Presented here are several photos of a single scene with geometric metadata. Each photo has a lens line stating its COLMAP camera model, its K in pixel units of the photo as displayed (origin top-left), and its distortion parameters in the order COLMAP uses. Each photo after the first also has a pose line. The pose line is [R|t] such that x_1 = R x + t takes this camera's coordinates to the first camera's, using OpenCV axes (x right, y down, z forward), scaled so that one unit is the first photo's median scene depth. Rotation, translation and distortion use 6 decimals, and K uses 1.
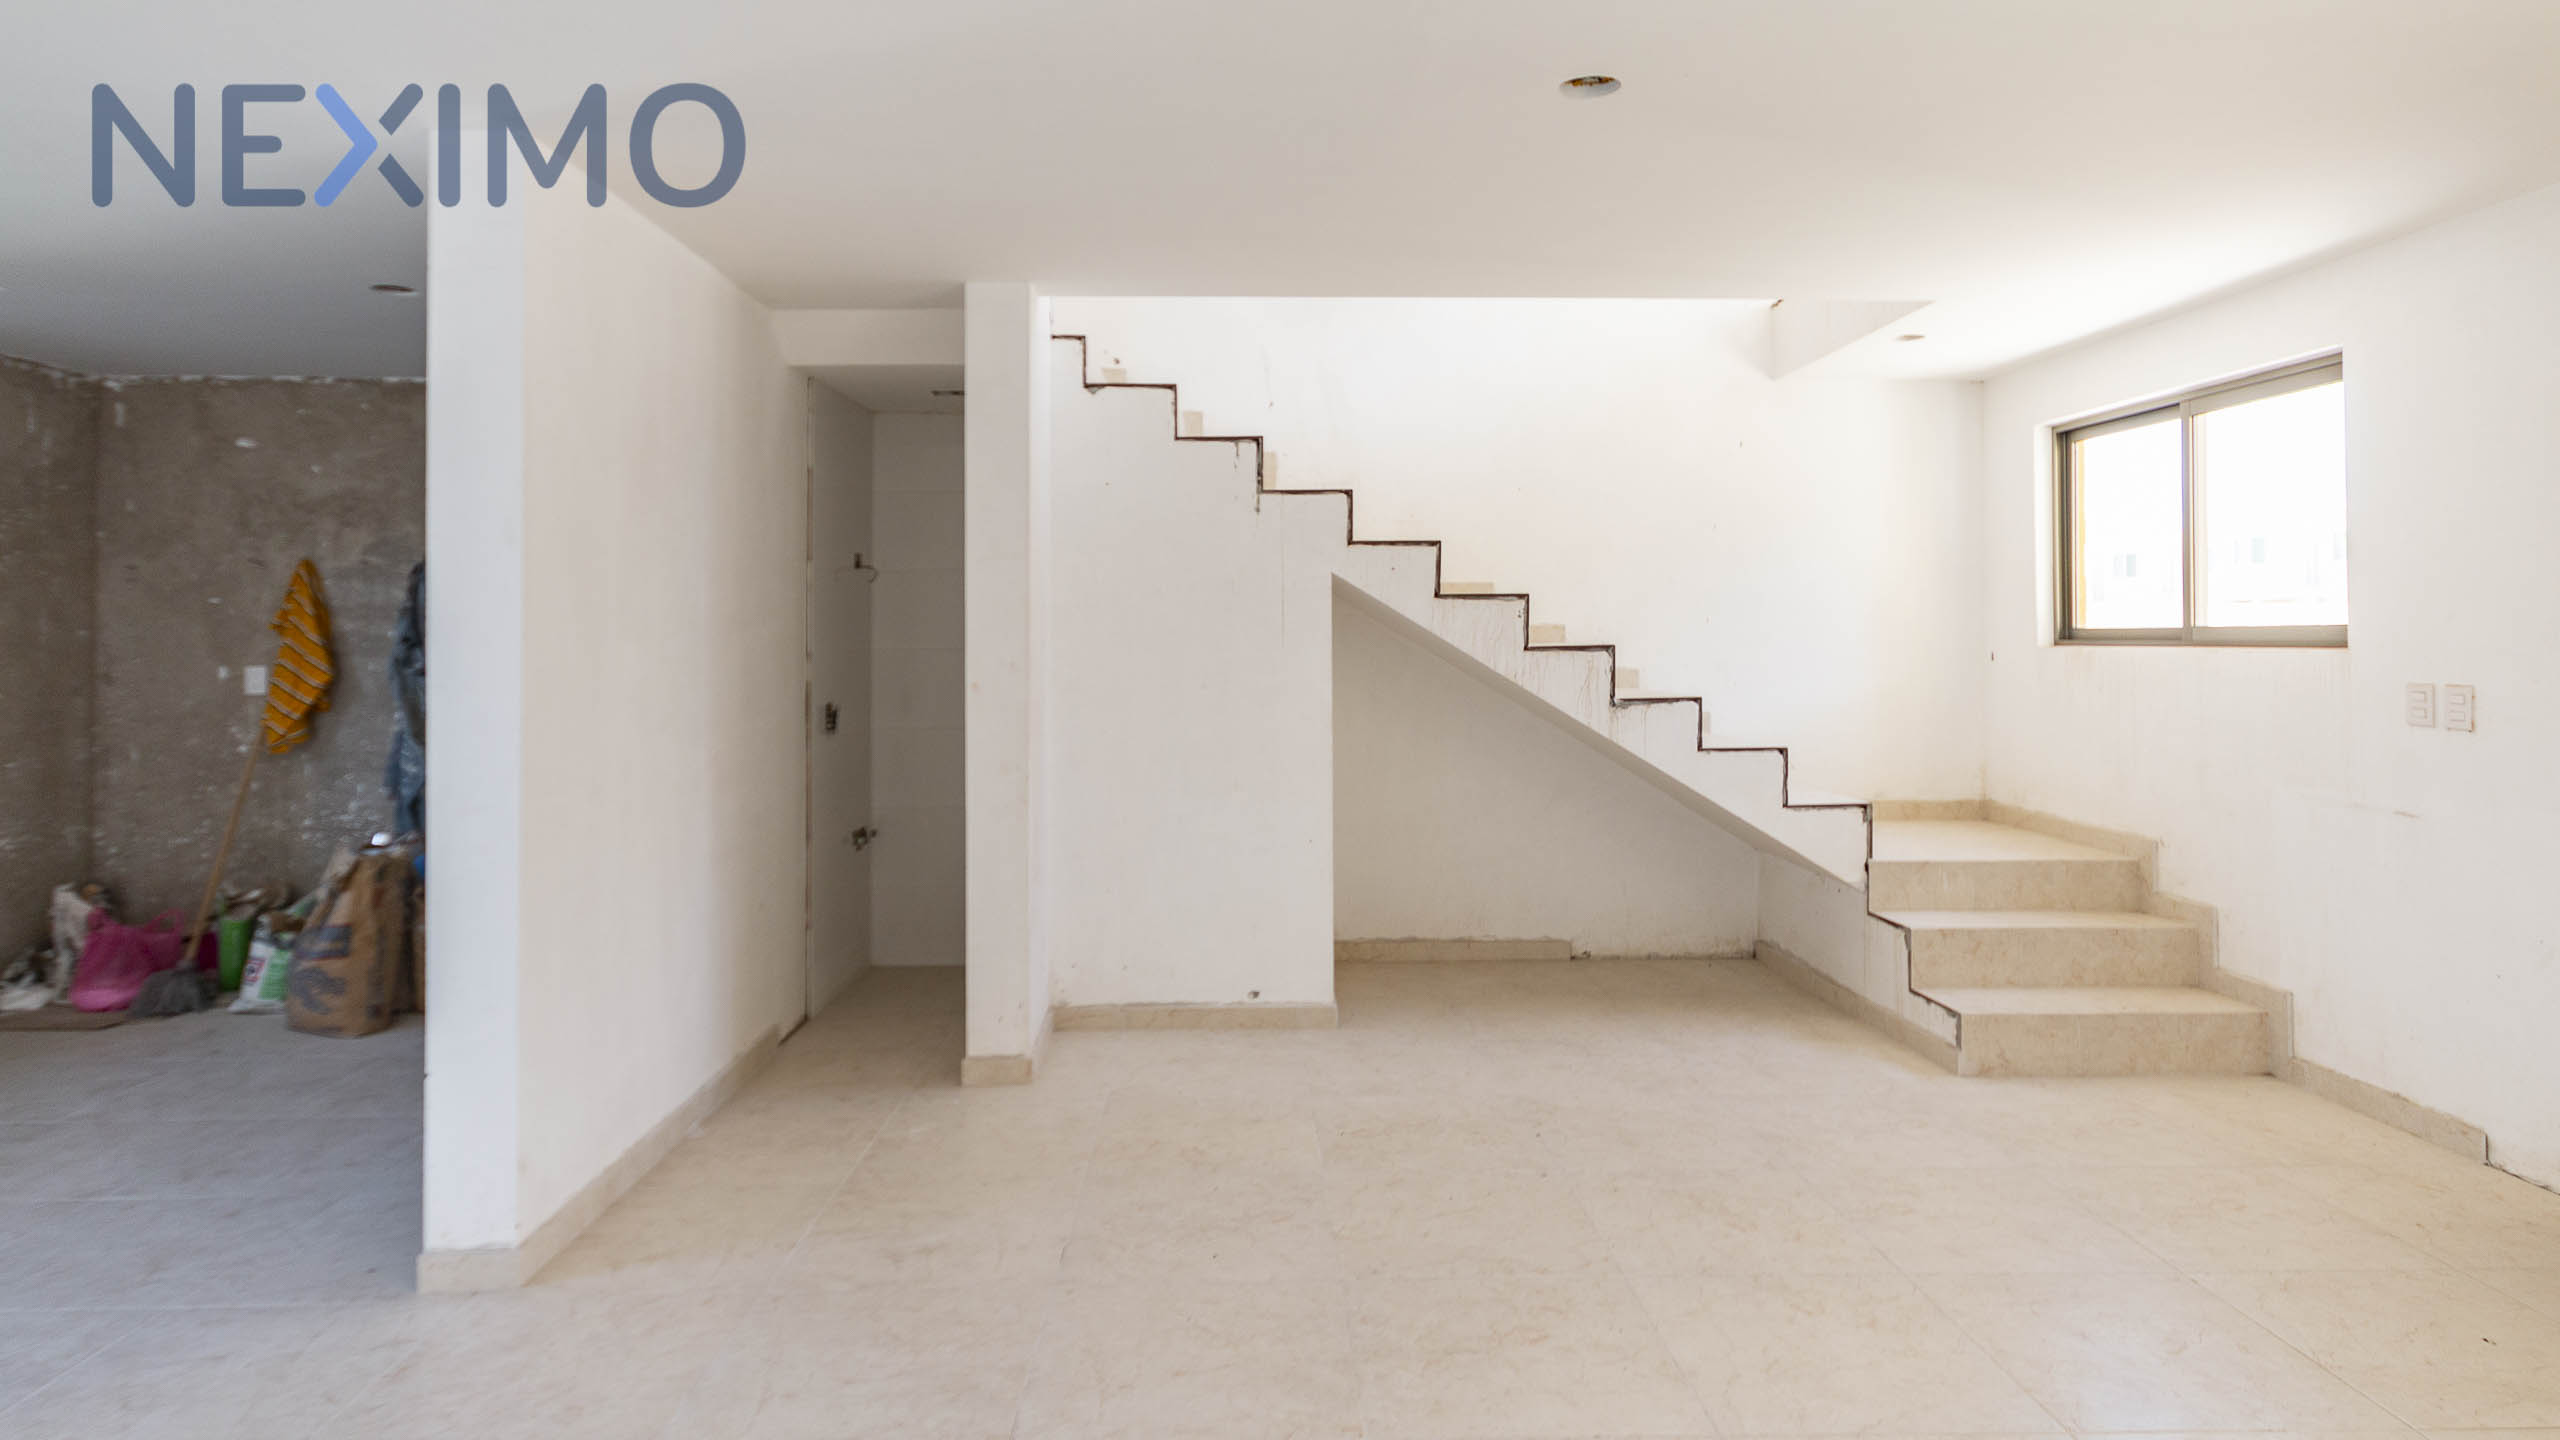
lens RADIAL K [[1430.6, 0, 1267.8], [0, 1430.6, 628.2], [0, 0, 1]] dist [0.003275, 0.002415]
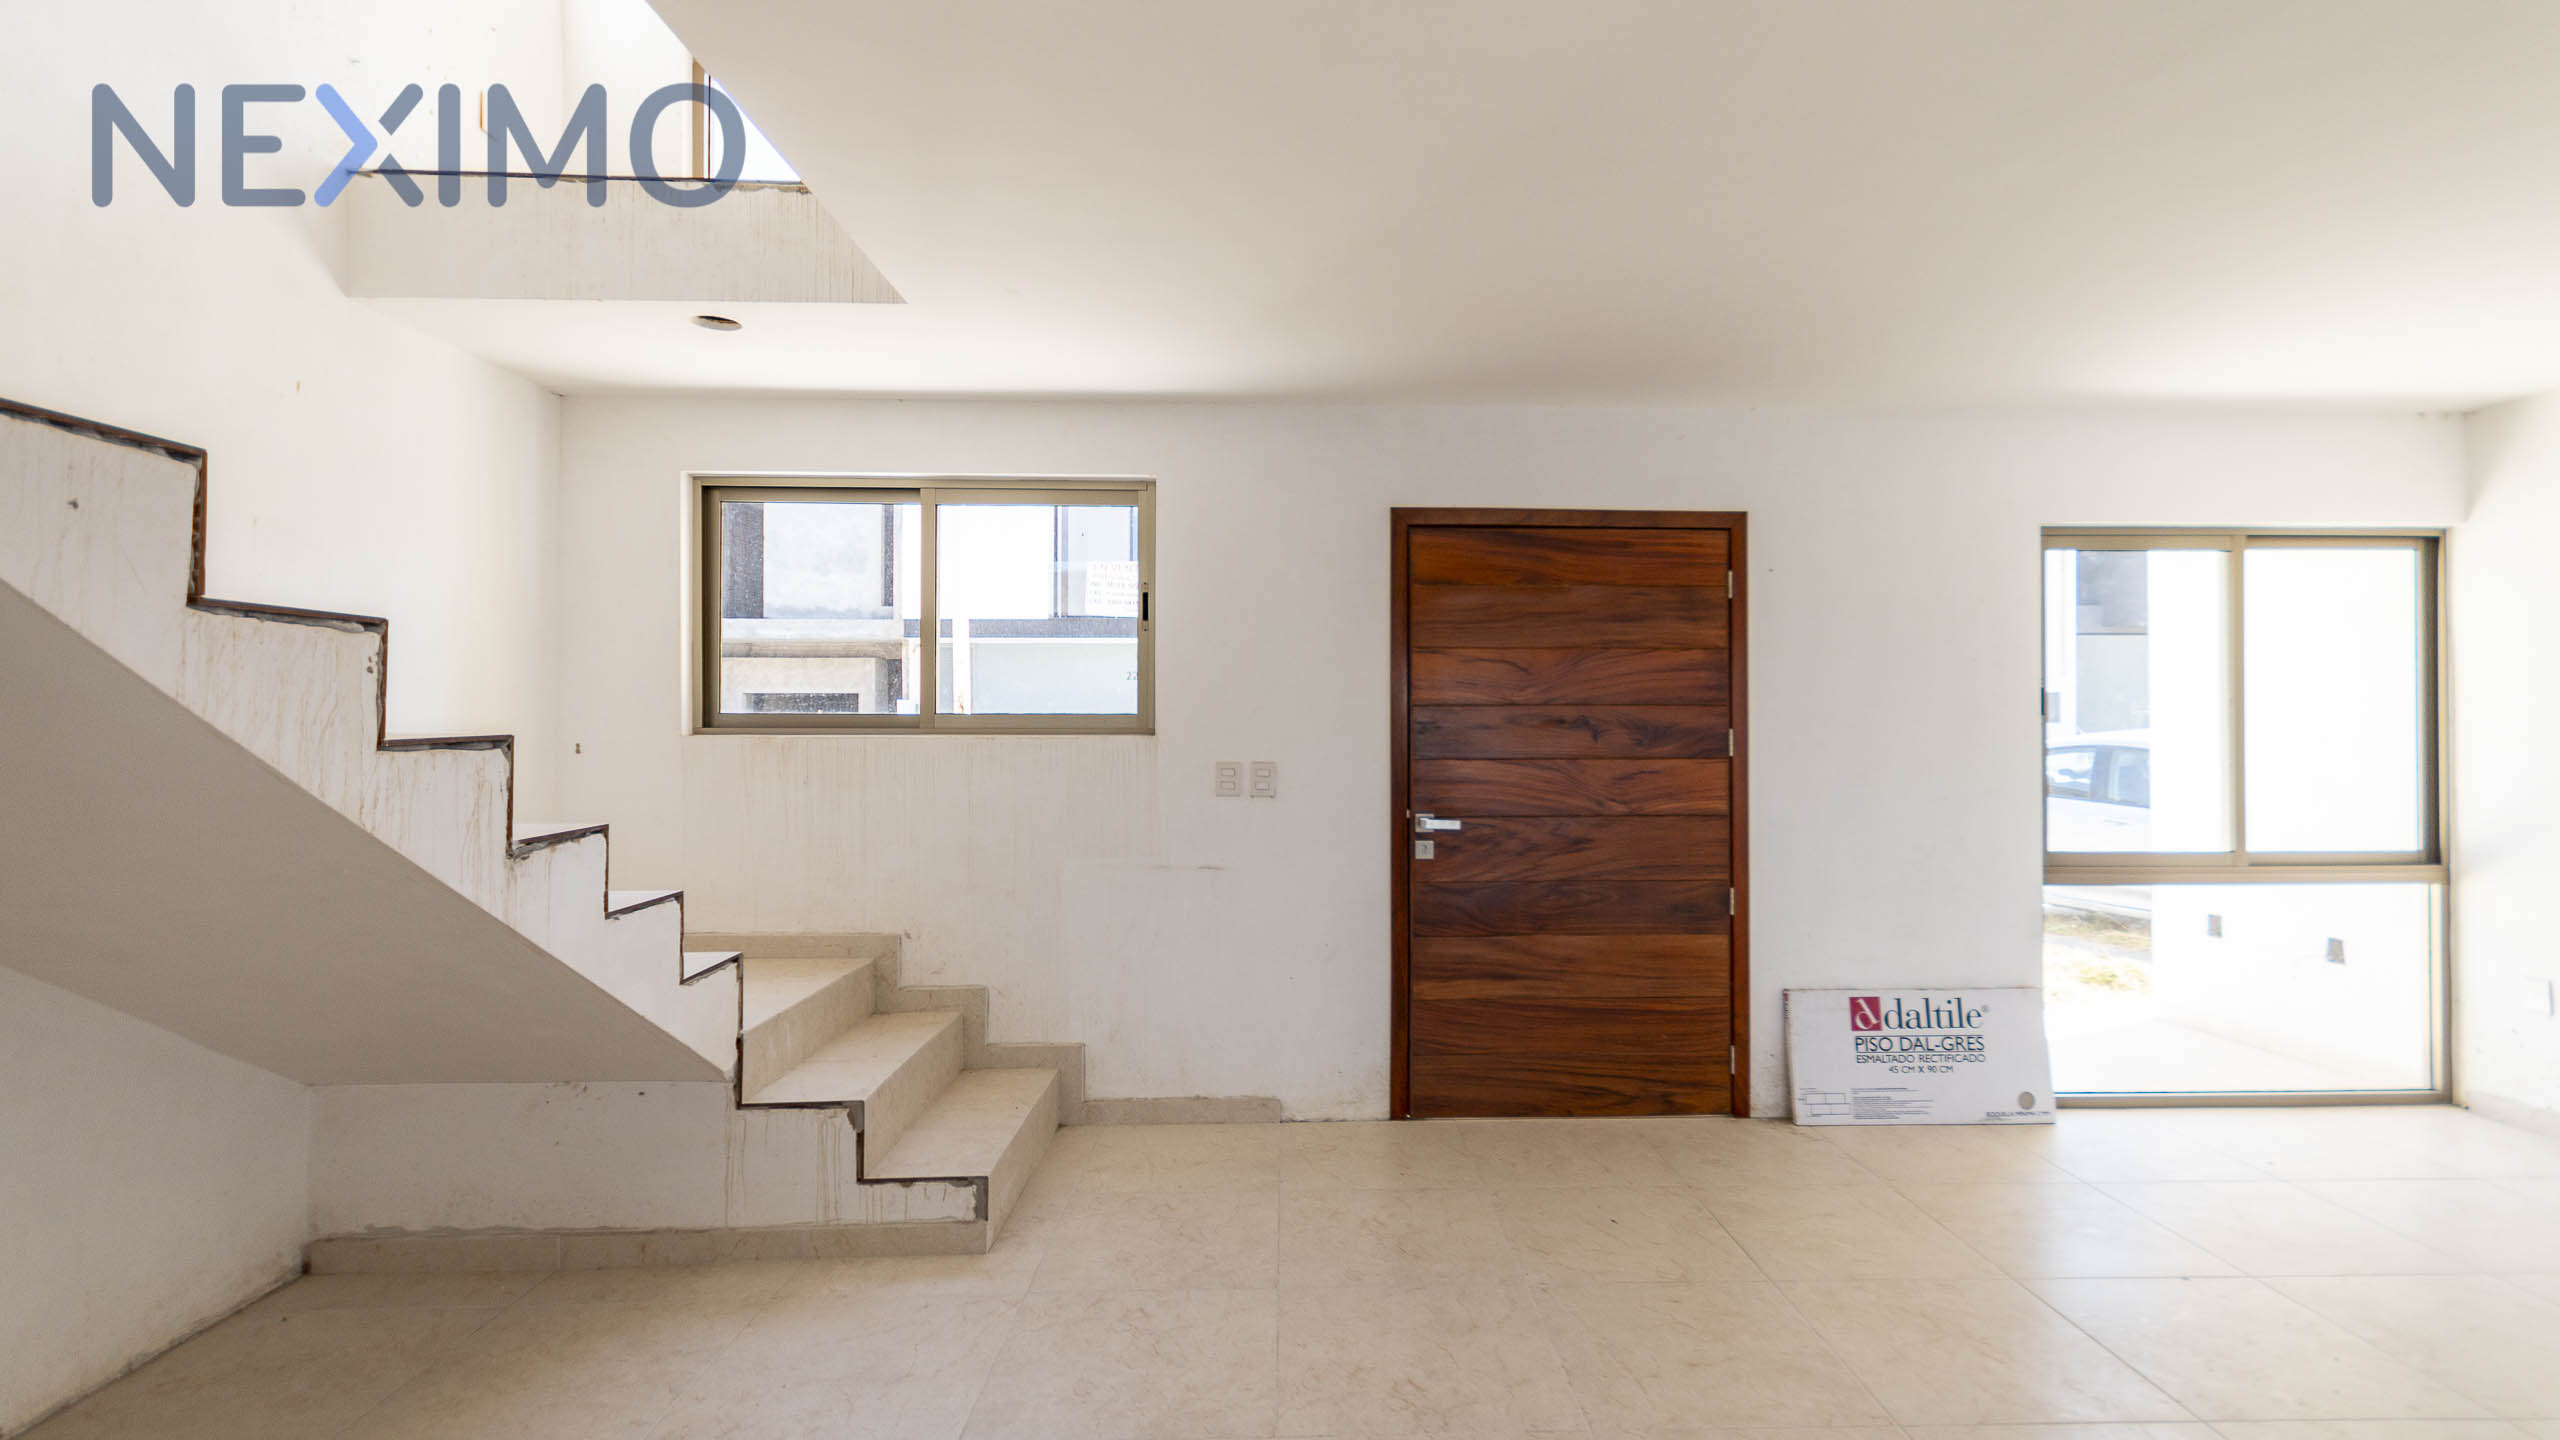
lens RADIAL K [[1178.4, 0, 1327.5], [0, 1178.4, 720.5], [0, 0, 1]] dist [0.005658, 0.000184]
pose [[-0.010117, 0.007097, 0.999924, -0.180730], [-0.006595, 0.999953, -0.007164, 0.007284], [-0.999927, -0.006667, -0.010069, 0.718288]]
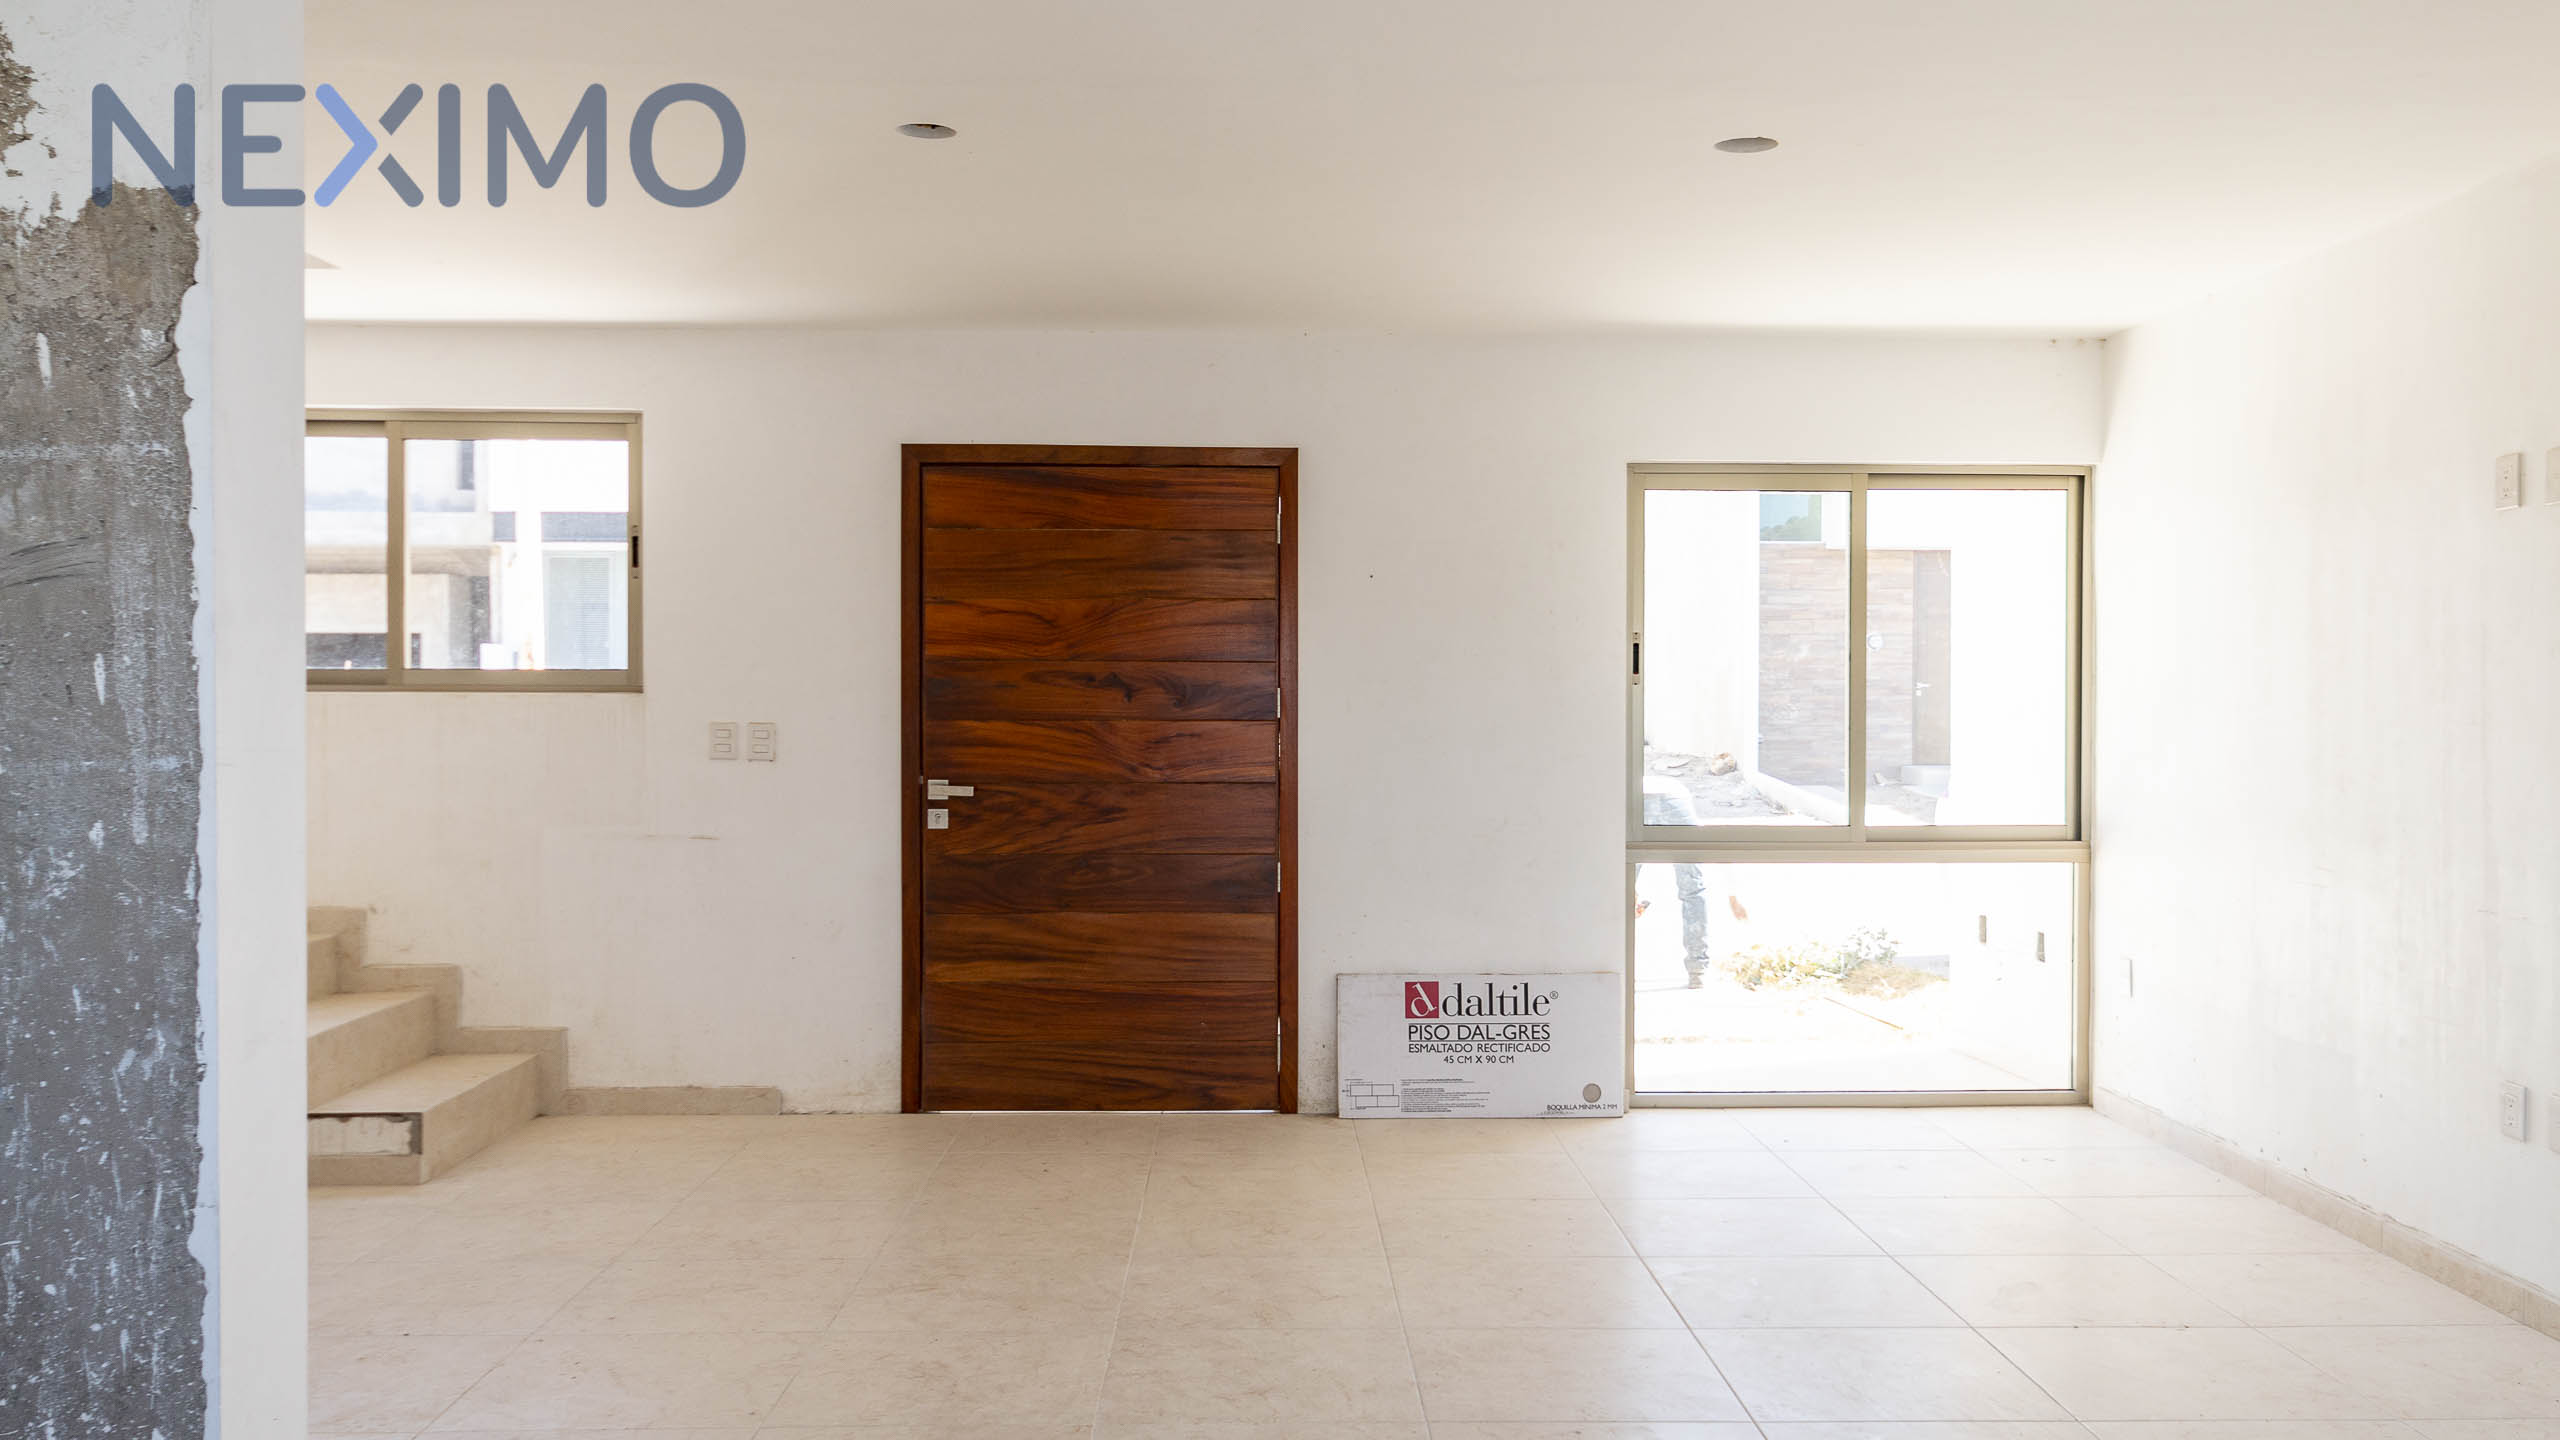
lens RADIAL K [[2191.6, 0, 1315.0], [0, 2191.6, 720.4], [0, 0, 1]] dist [0.005028, 0.012875]
pose [[-0.004056, -0.010924, 0.999932, -0.747003], [-0.009206, 0.999898, 0.010886, 0.010686], [-0.999949, -0.009161, -0.004156, 0.413435]]
